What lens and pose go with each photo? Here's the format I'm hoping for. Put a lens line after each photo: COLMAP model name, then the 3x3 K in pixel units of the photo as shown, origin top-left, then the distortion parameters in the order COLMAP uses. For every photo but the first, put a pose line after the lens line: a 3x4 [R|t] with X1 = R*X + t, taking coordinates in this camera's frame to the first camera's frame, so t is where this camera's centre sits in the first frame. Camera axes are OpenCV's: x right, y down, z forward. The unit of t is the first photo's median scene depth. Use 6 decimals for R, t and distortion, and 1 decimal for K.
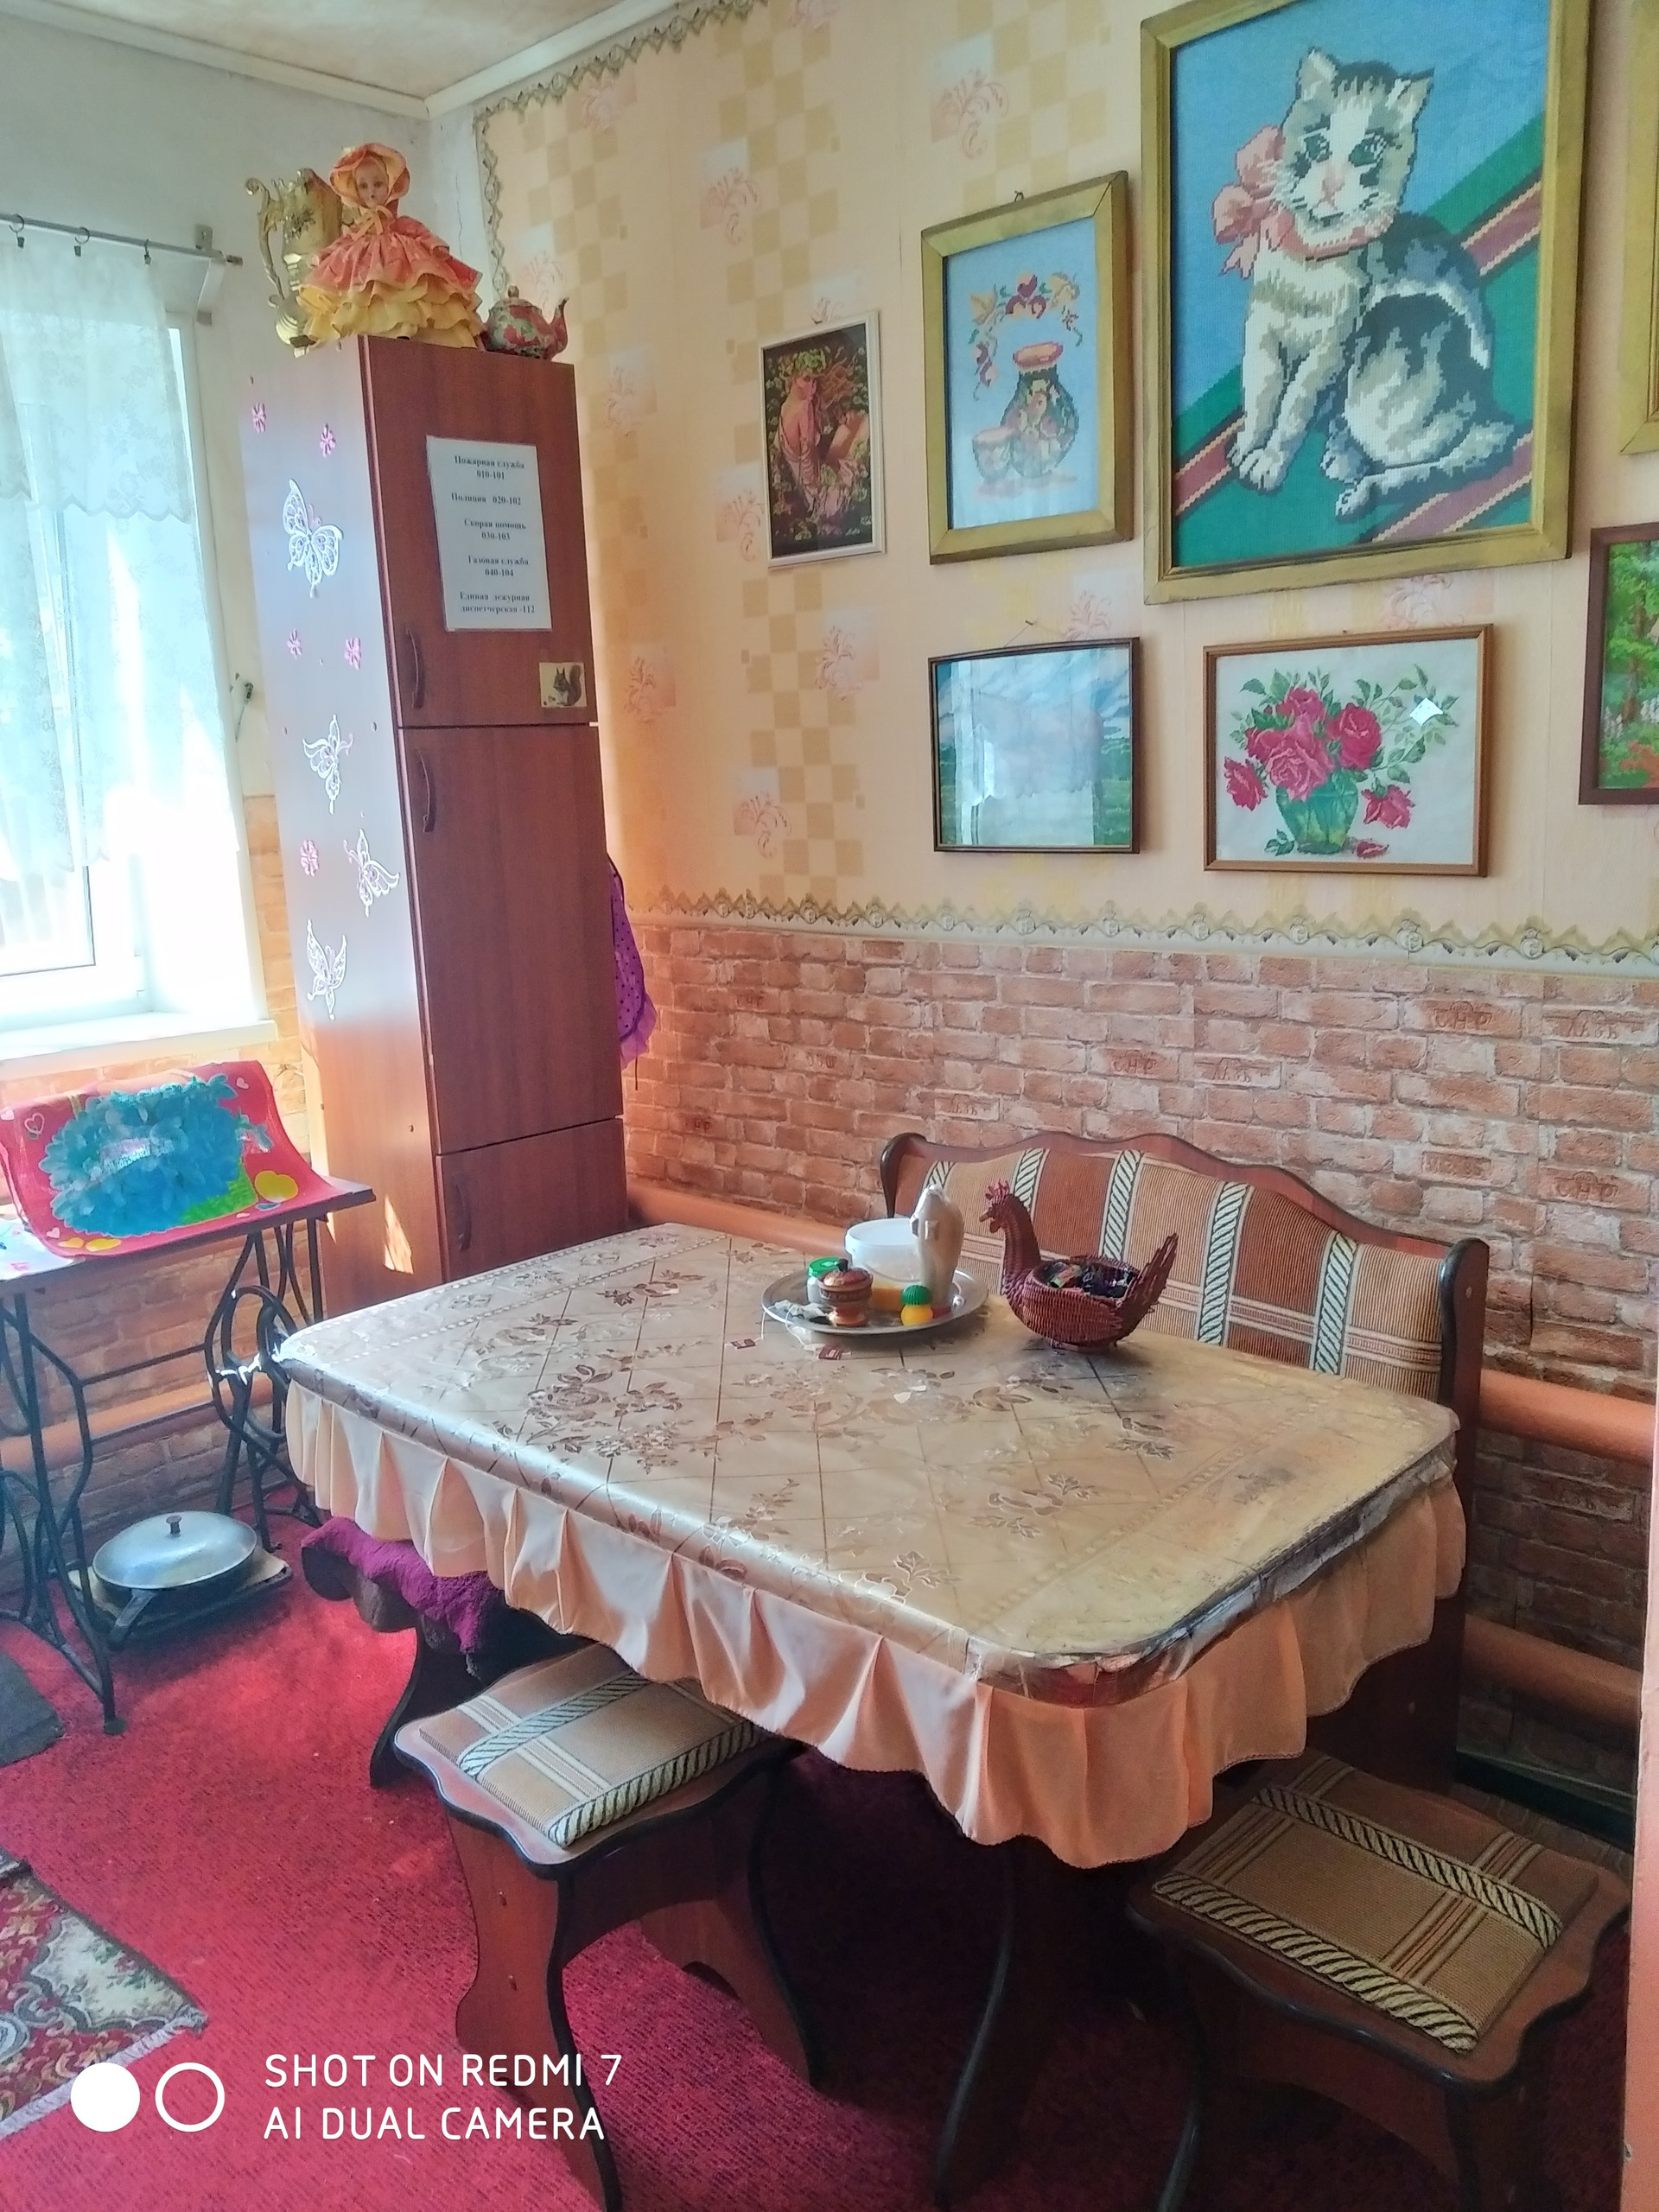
lens RADIAL K [[1748.1, 0, 829.5], [0, 1748.1, 1106.0], [0, 0, 1]] dist [-0.013177, 0.009749]
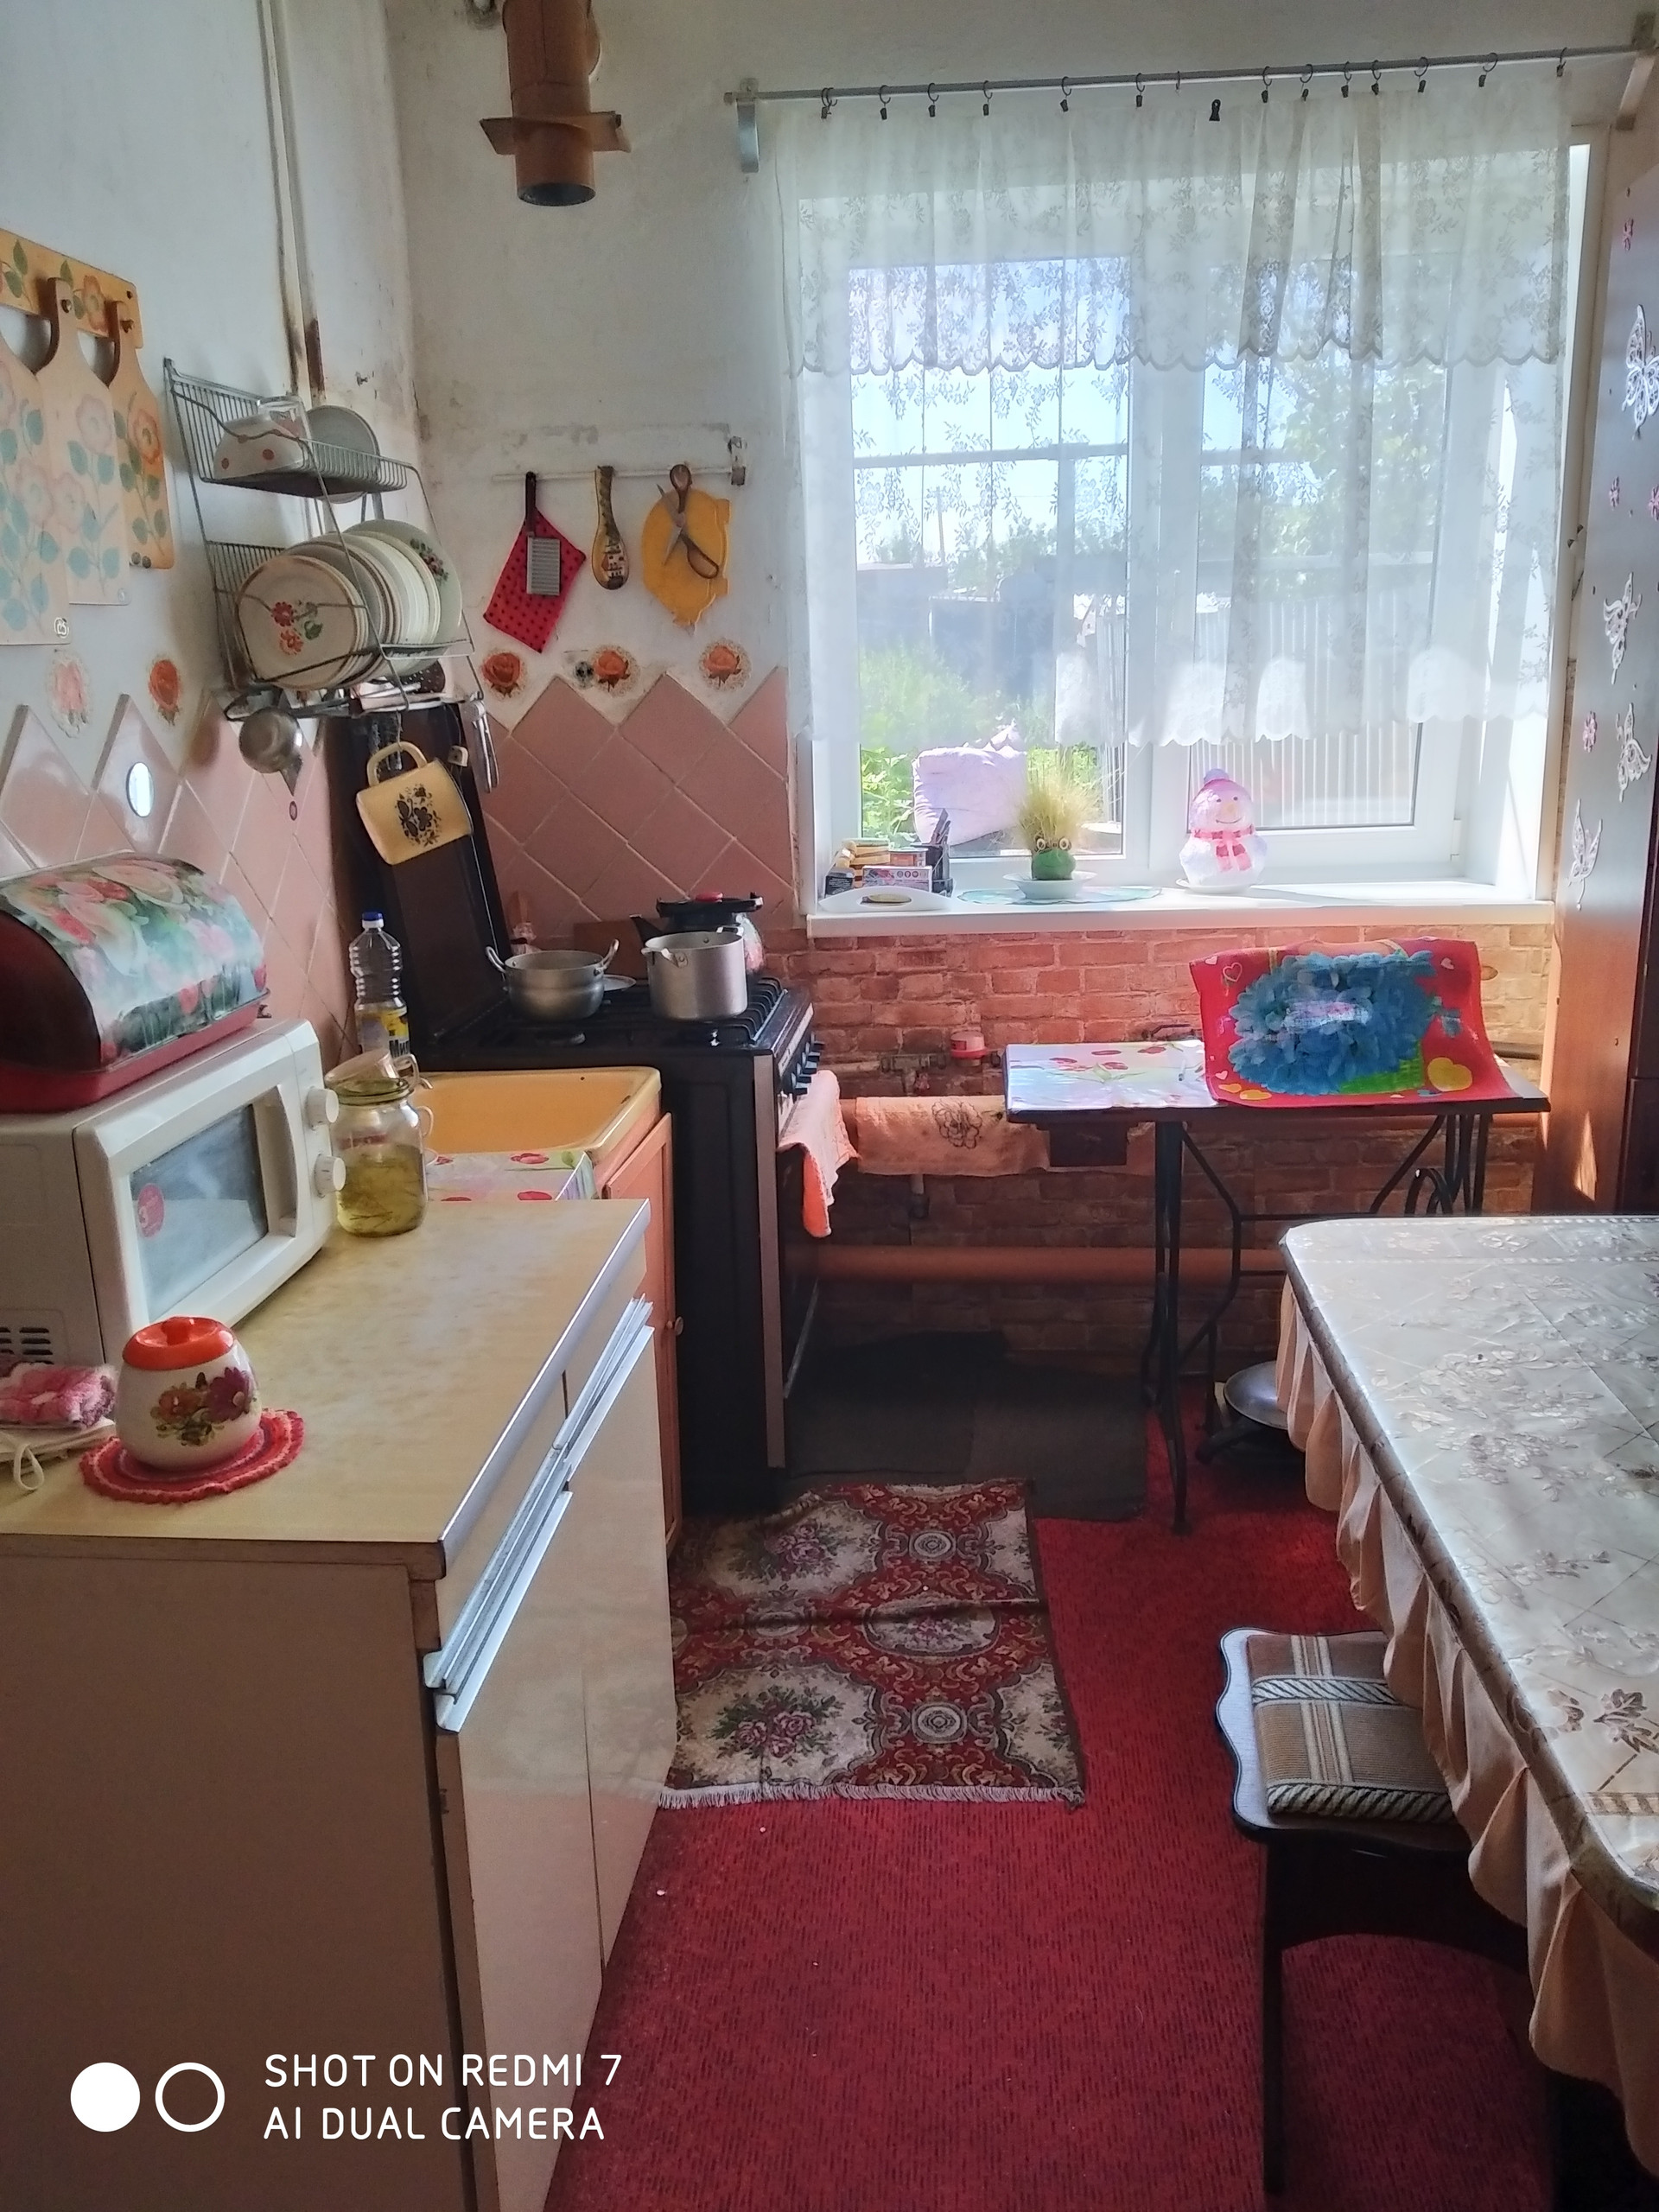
lens RADIAL K [[1689.0, 0, 732.7], [0, 1689.0, 1093.1], [0, 0, 1]] dist [0.015330, 0.001225]
pose [[0.630119, 0.209531, -0.747694, 0.144683], [-0.145579, 0.977709, 0.151302, -0.029516], [0.762729, 0.013510, 0.646577, 0.092421]]
